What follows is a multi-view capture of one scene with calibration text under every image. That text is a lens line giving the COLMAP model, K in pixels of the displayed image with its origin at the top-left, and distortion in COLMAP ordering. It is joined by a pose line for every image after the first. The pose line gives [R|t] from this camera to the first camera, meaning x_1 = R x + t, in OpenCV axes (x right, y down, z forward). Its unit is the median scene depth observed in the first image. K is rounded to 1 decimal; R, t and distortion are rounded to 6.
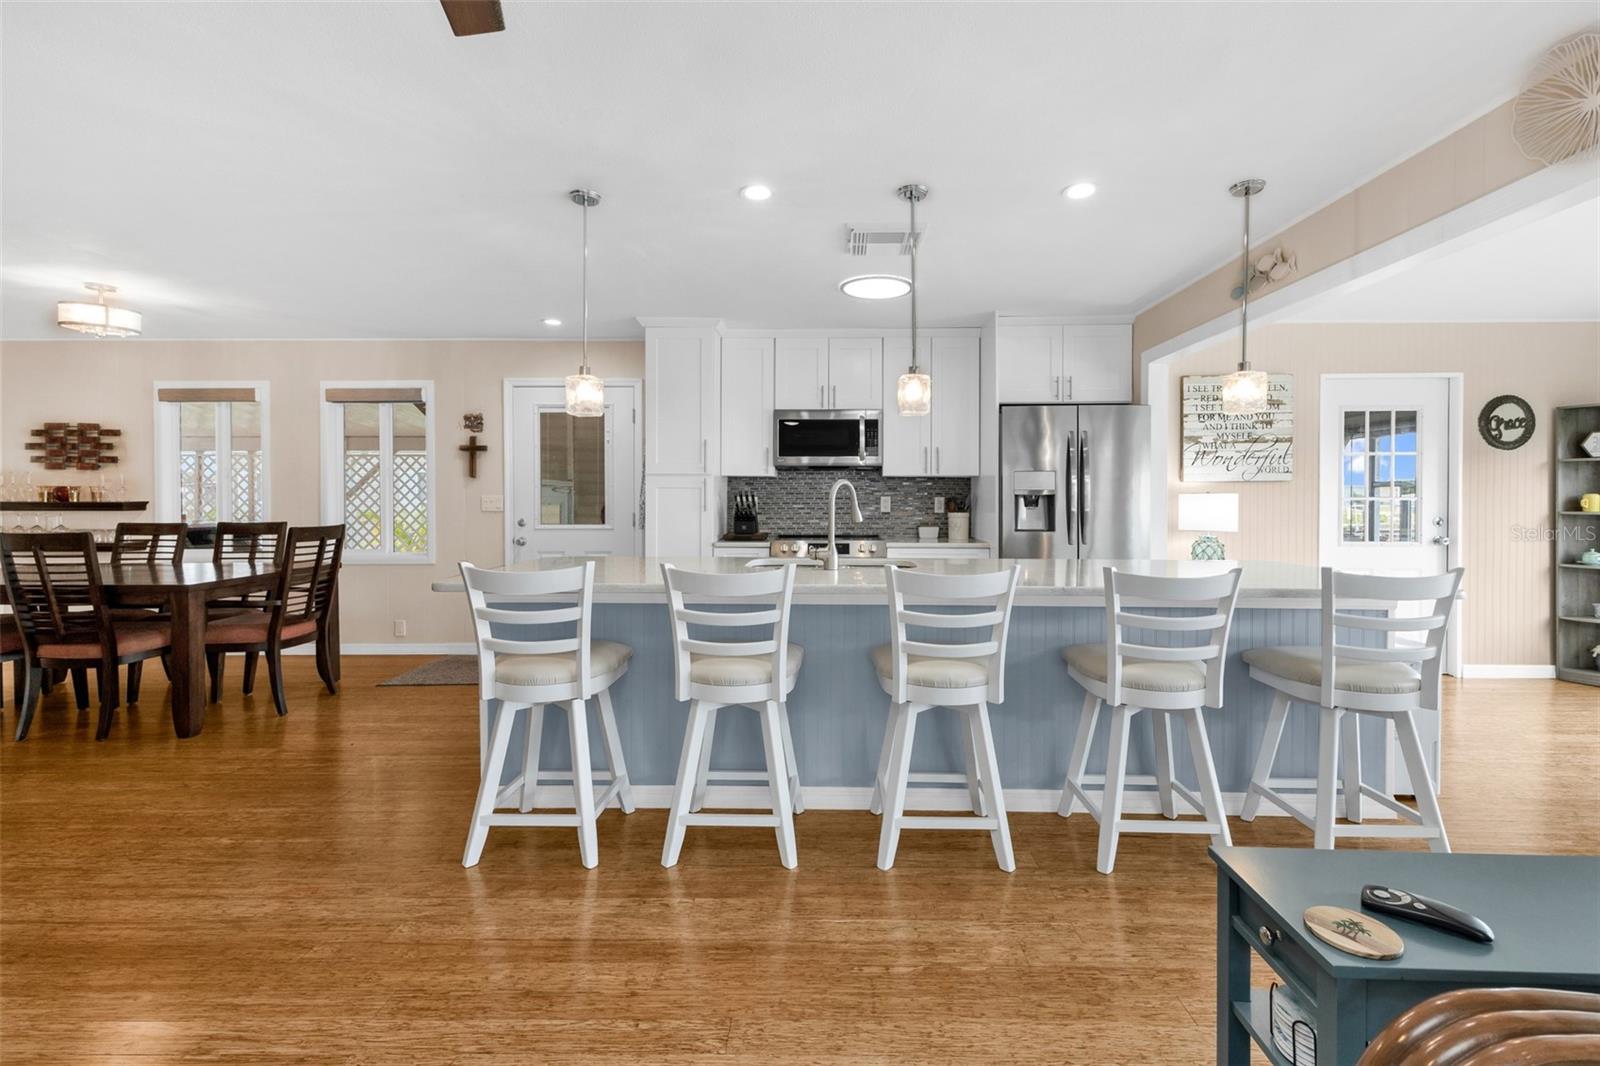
lens RADIAL K [[700.1, 0, 825.6], [0, 700.1, 497.3], [0, 0, 1]] dist [0.011049, -0.000324]
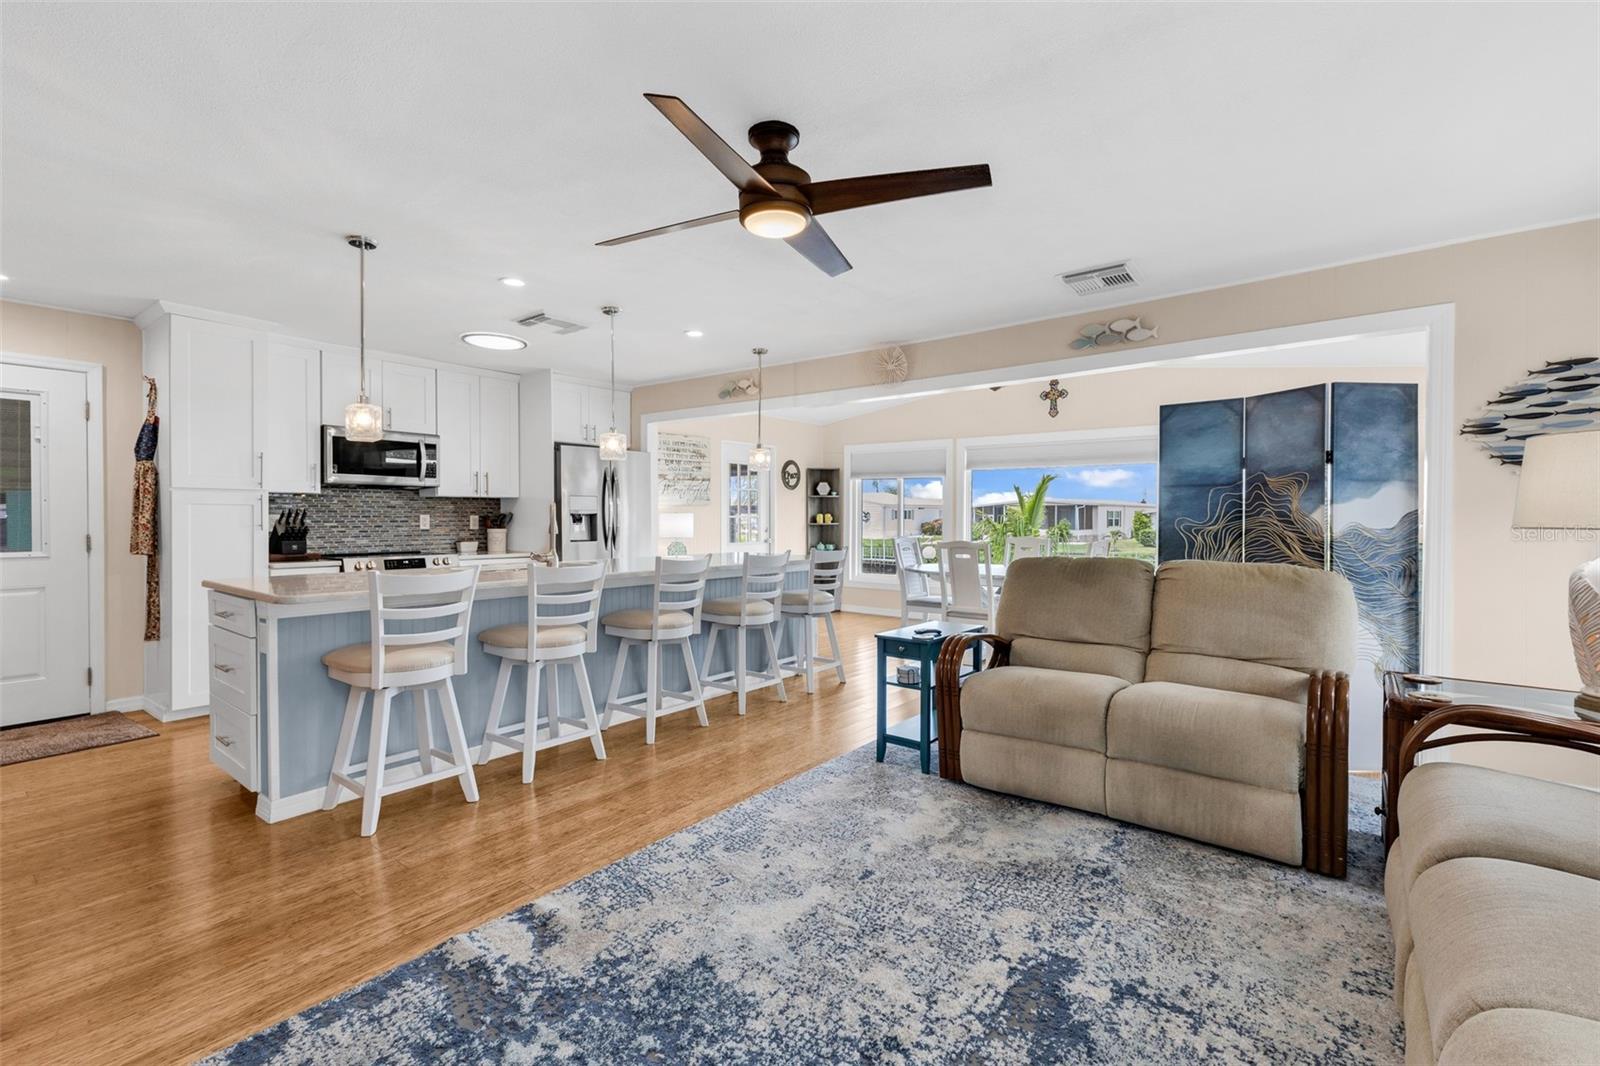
lens RADIAL K [[696.8, 0, 798.4], [0, 696.8, 522.9], [0, 0, 1]] dist [0.007524, -0.000042]
pose [[0.607869, -0.007836, 0.793999, -0.469895], [-0.000631, 0.999946, 0.010351, -0.000129], [-0.794037, -0.006793, 0.607831, -0.120533]]
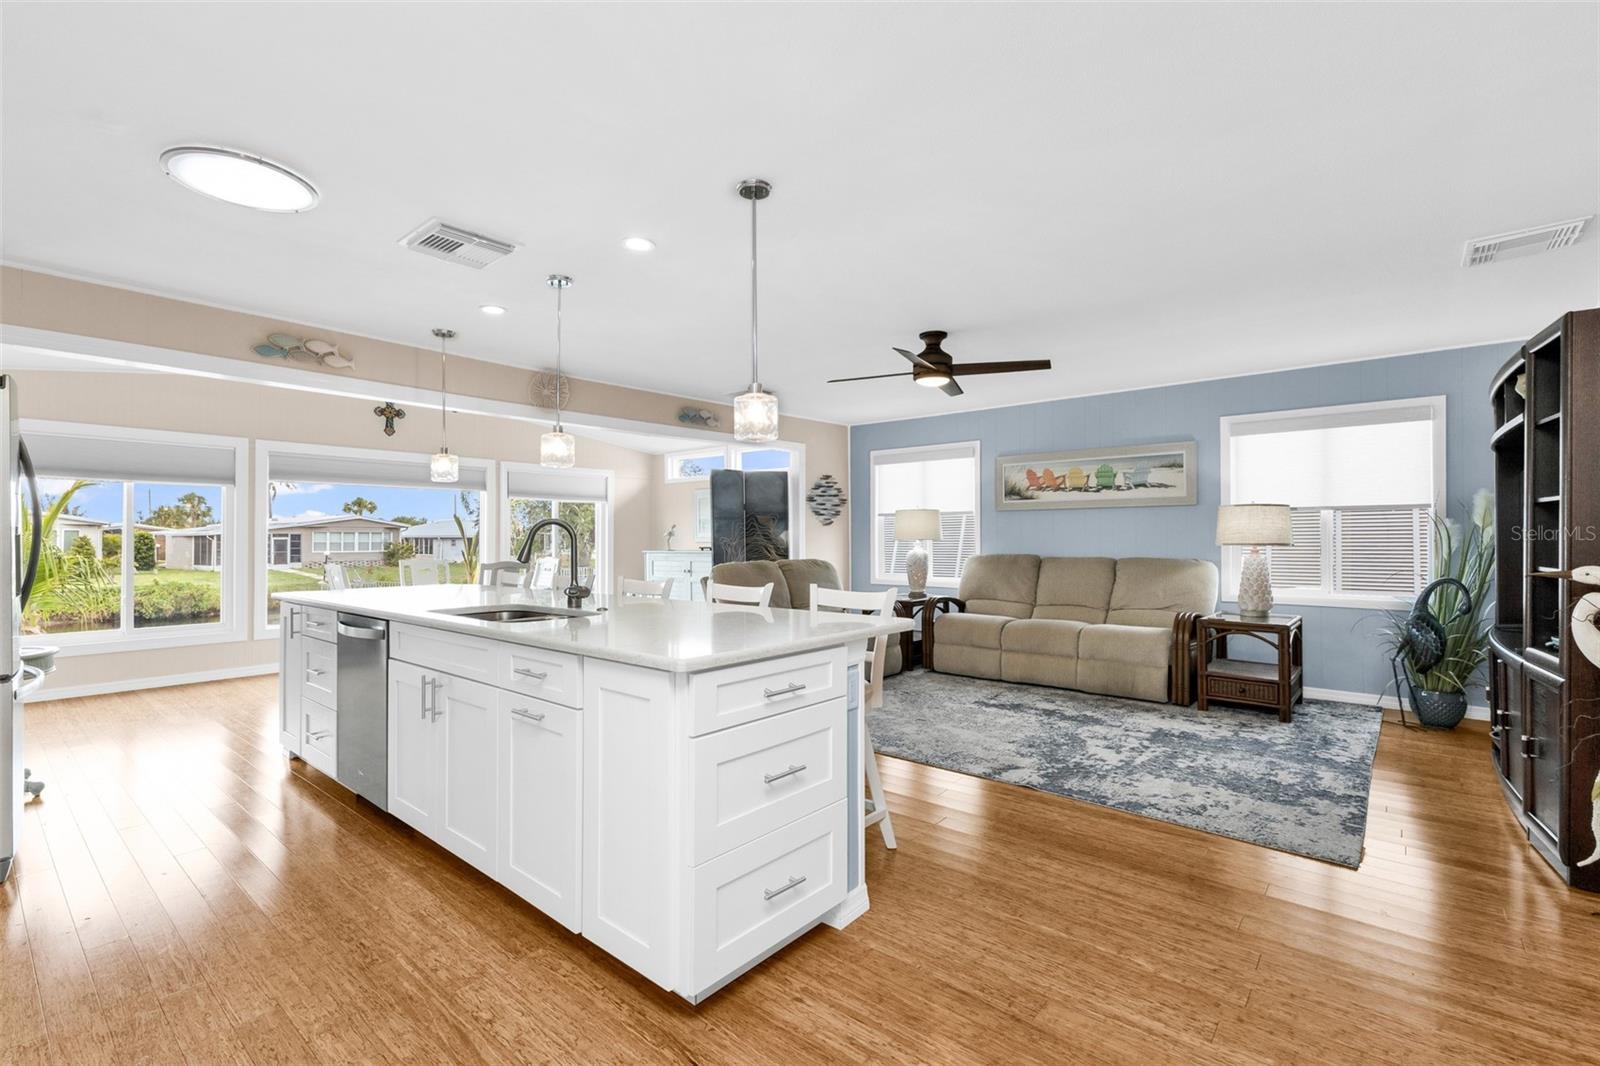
lens RADIAL K [[714.1, 0, 798.9], [0, 714.1, 530.9], [0, 0, 1]] dist [0.013913, -0.000550]
pose [[-0.763447, 0.007890, 0.645822, -0.557220], [0.003424, 0.999961, -0.008169, 0.001031], [-0.645861, -0.004025, -0.763444, 0.966255]]
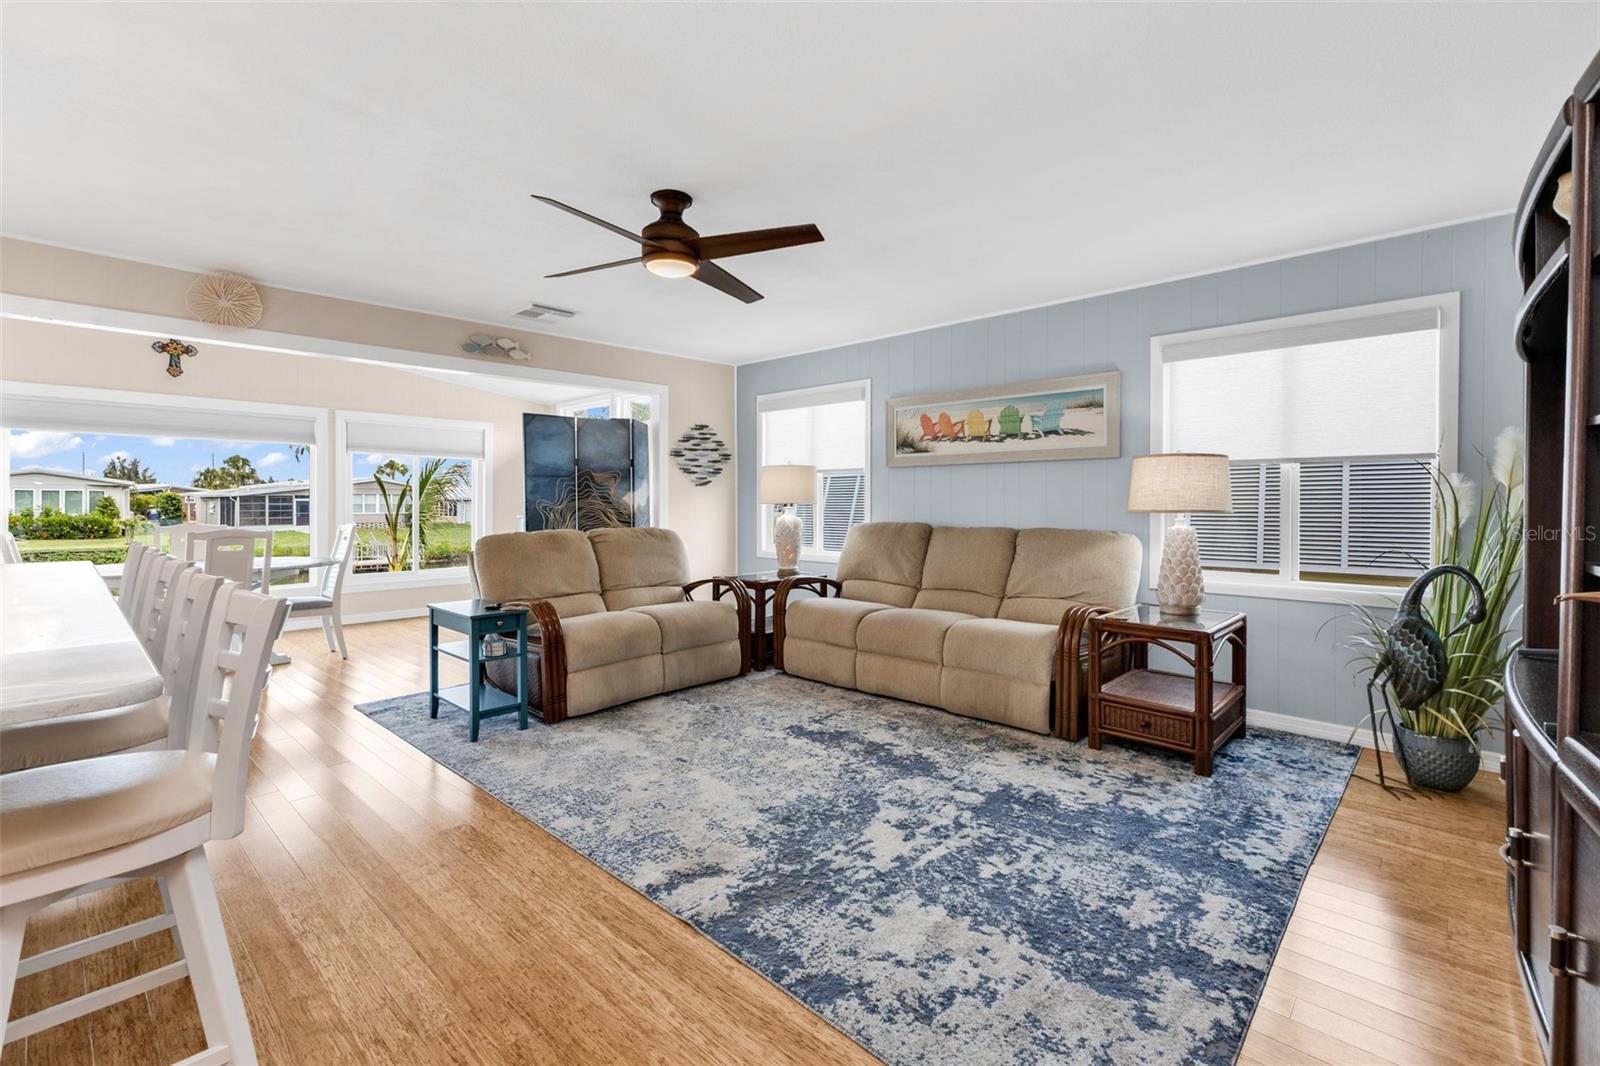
lens RADIAL K [[706.8, 0, 808.2], [0, 706.8, 505.0], [0, 0, 1]] dist [0.010461, -0.000007]
pose [[-0.736761, -0.004717, 0.676136, -0.599083], [-0.000108, 0.999976, 0.006858, 0.002468], [-0.676153, 0.004980, -0.736745, 0.538293]]
